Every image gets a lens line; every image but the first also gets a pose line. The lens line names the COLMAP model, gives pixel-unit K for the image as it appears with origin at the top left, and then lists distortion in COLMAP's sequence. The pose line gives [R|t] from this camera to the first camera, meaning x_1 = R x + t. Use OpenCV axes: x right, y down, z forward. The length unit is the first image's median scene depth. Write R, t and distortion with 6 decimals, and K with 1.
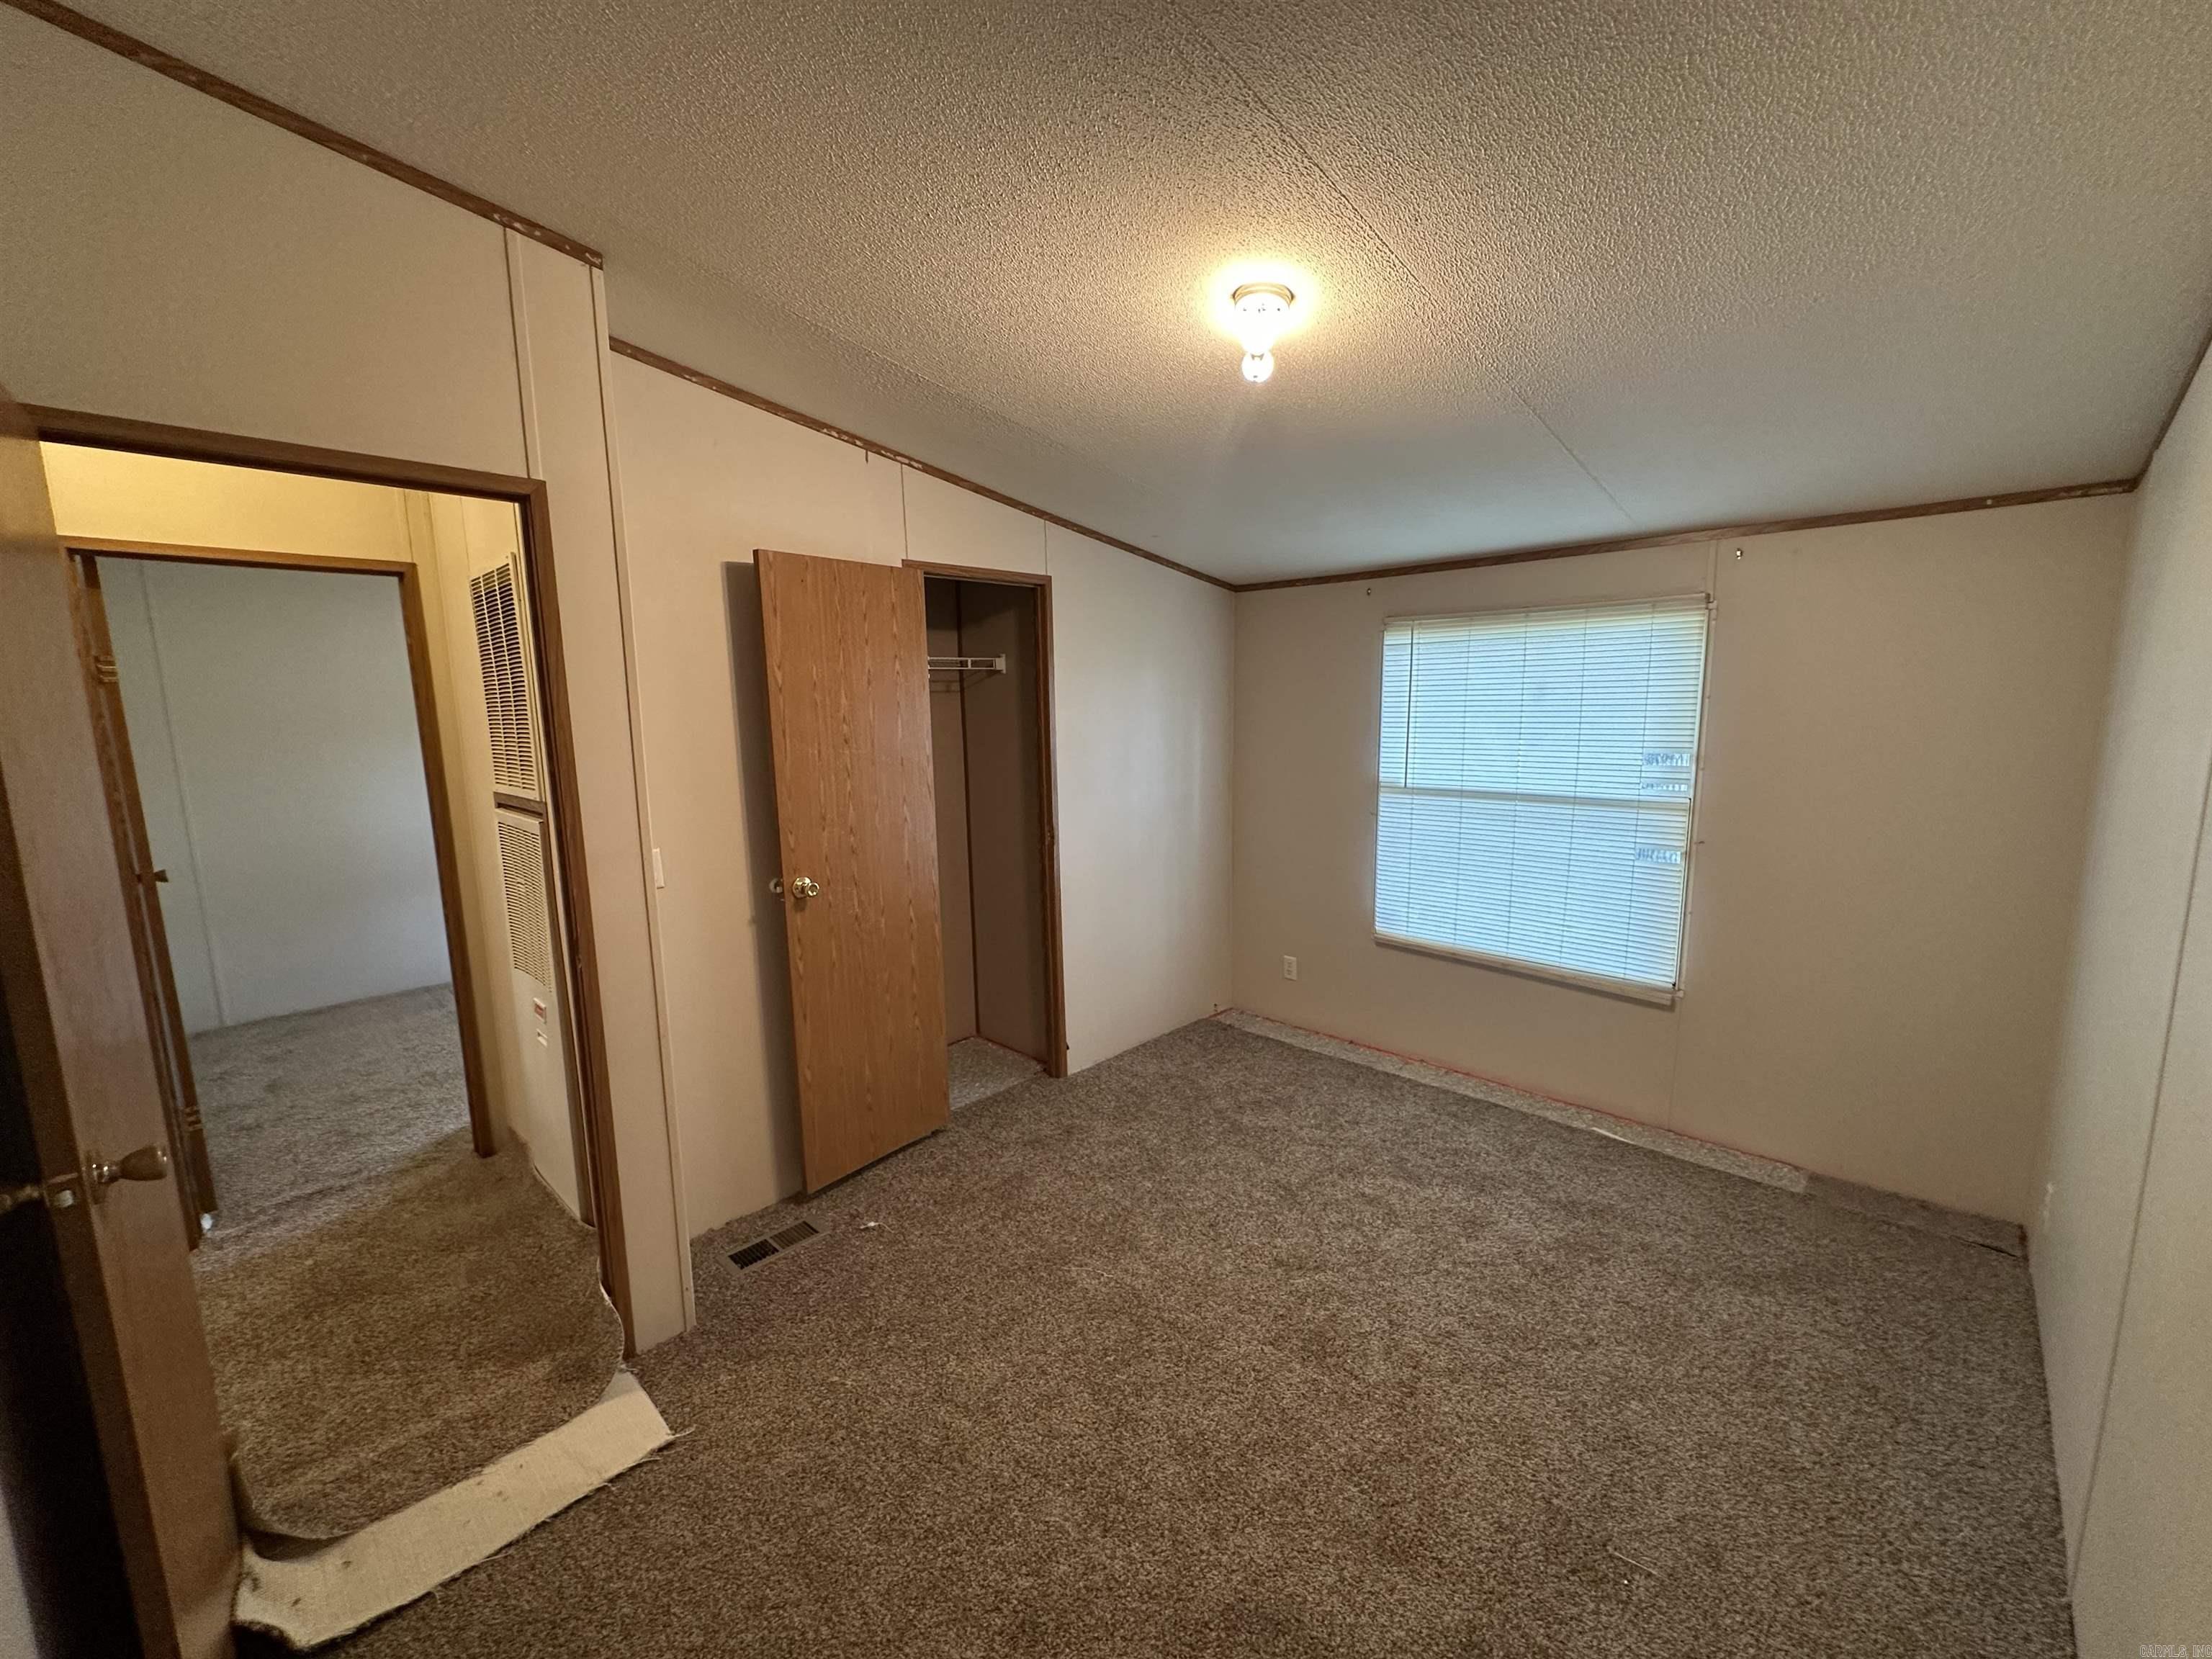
lens RADIAL K [[885.1, 0, 1112.0], [0, 885.1, 824.6], [0, 0, 1]] dist [-0.000367, 0.000334]
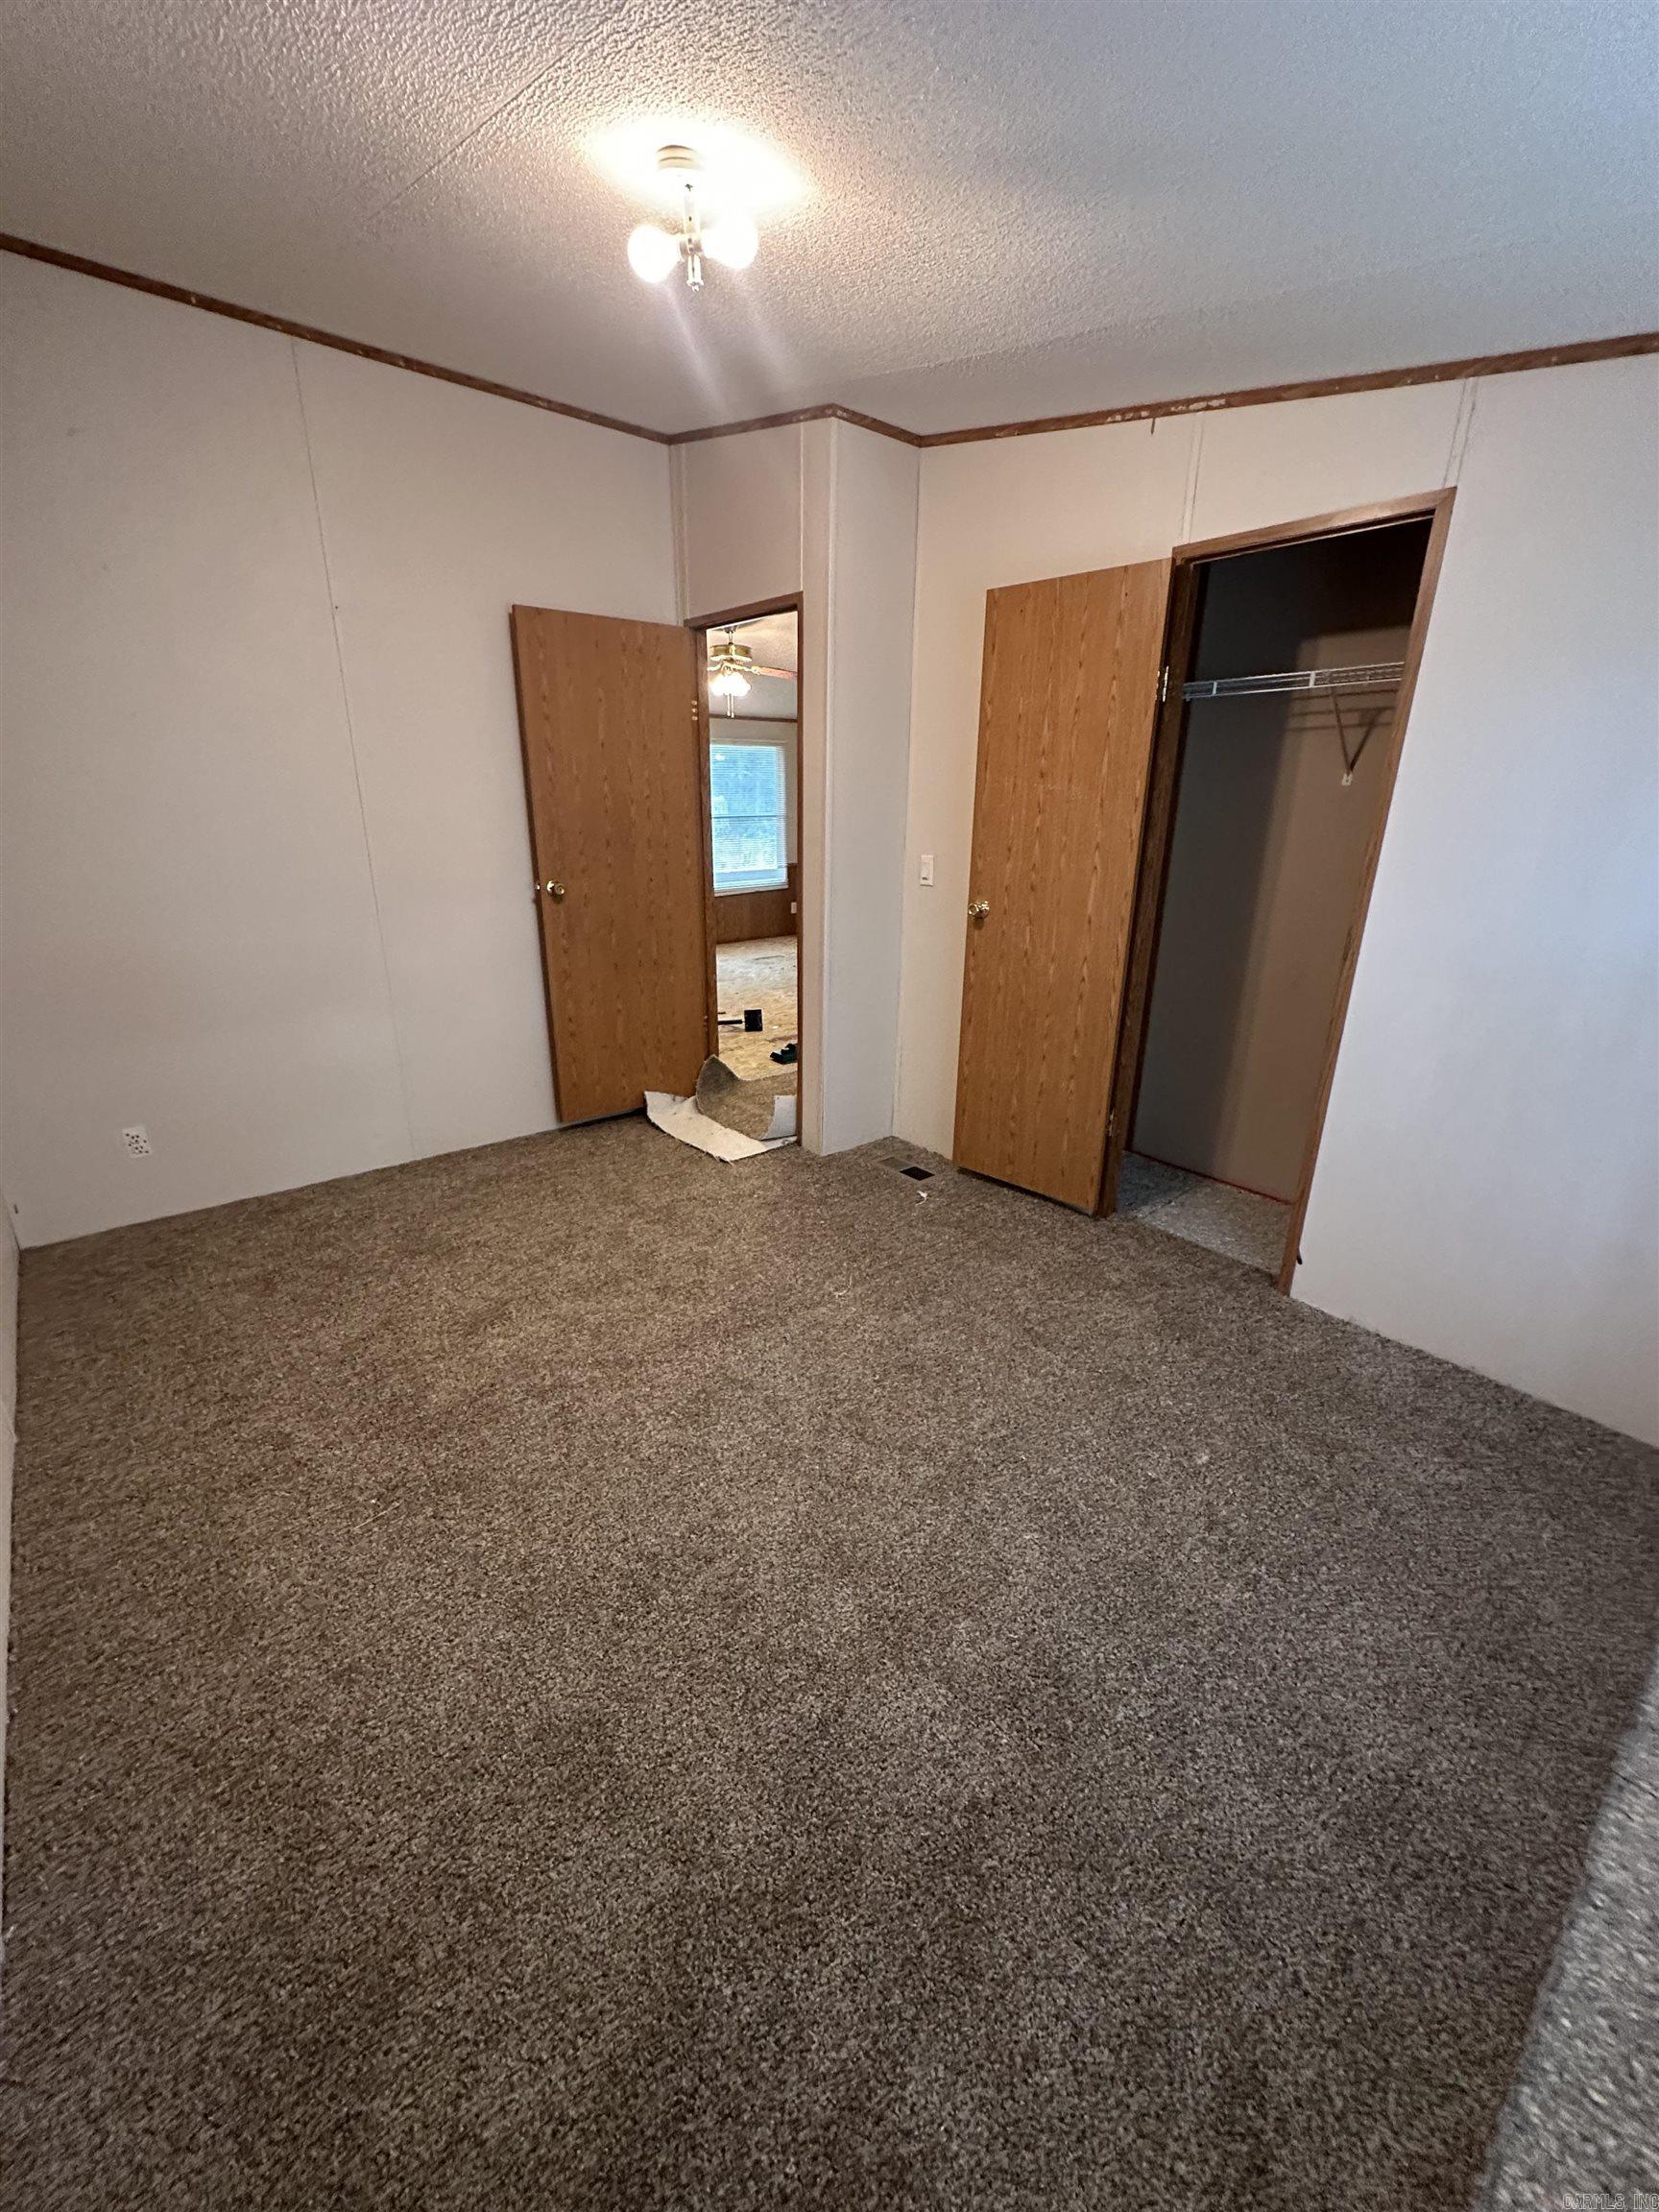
lens RADIAL K [[885.1, 0, 835.1], [0, 885.1, 1104.0], [0, 0, 1]] dist [-0.000367, 0.000334]
pose [[-0.100863, 0.339209, -0.935288, 0.790027], [-0.153375, 0.923543, 0.351490, -0.065776], [0.983007, 0.178902, -0.041125, 0.865465]]
